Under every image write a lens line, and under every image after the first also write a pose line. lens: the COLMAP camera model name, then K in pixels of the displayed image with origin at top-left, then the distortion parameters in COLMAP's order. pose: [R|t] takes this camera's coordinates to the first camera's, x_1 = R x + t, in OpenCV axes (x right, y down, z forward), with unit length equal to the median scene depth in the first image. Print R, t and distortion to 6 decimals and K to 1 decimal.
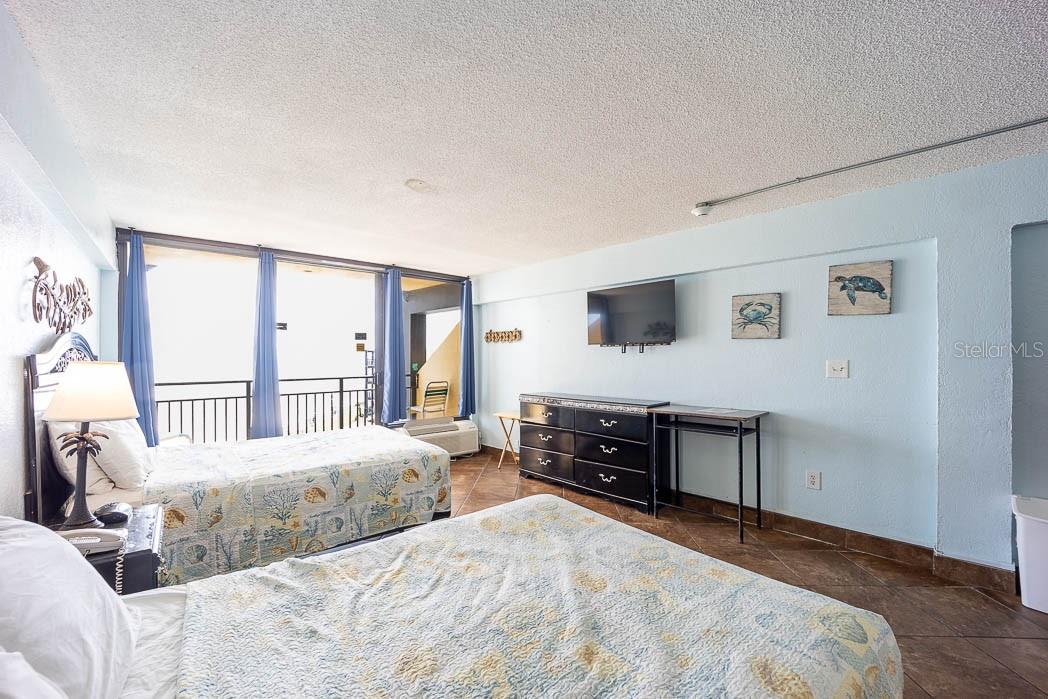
lens RADIAL K [[419.4, 0, 541.6], [0, 419.4, 343.9], [0, 0, 1]] dist [-0.012567, -0.000119]
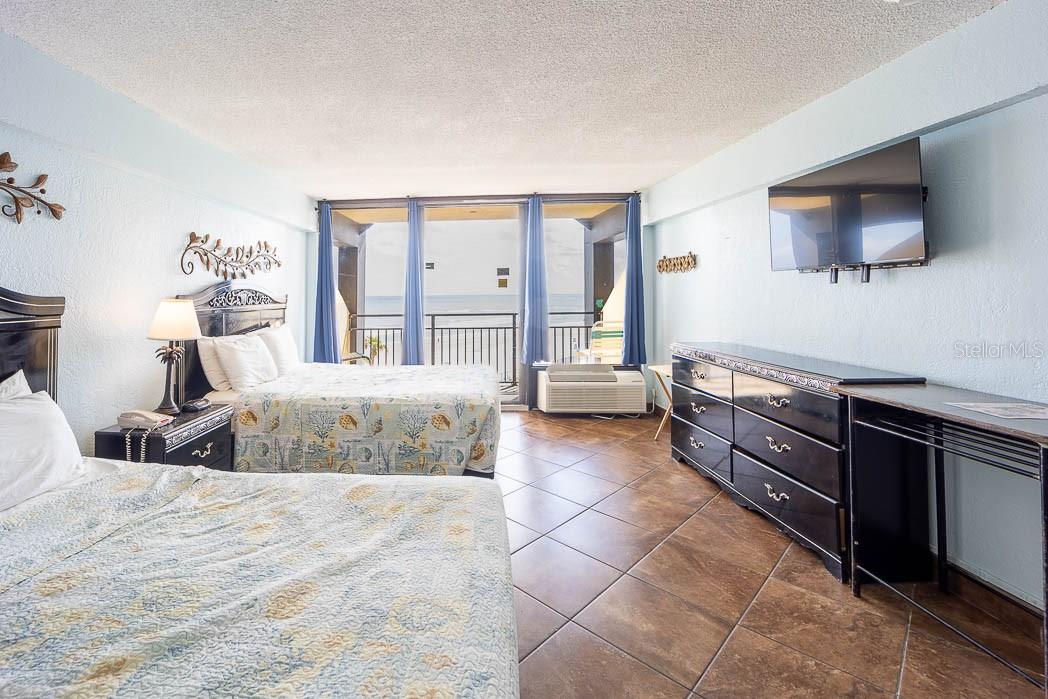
lens RADIAL K [[457.5, 0, 460.0], [0, 457.5, 266.4], [0, 0, 1]] dist [-0.005447, -0.003405]
pose [[0.703523, -0.046354, -0.709159, 0.434498], [0.031397, 0.998924, -0.034147, 0.004502], [0.709979, 0.001758, 0.704221, 0.299665]]
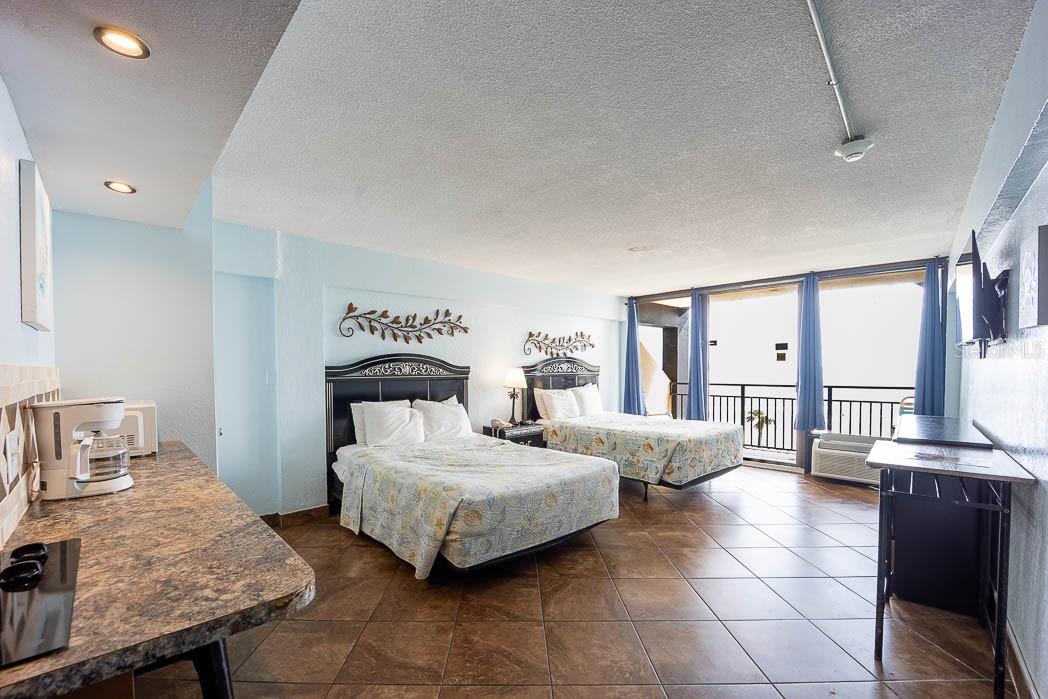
lens RADIAL K [[457.5, 0, 538.8], [0, 457.5, 377.5], [0, 0, 1]] dist [-0.005447, -0.003405]
pose [[0.071443, 0.025690, -0.997114, 1.187811], [0.034991, 0.998988, 0.028246, 0.010382], [0.996831, -0.036908, 0.070472, 0.494019]]
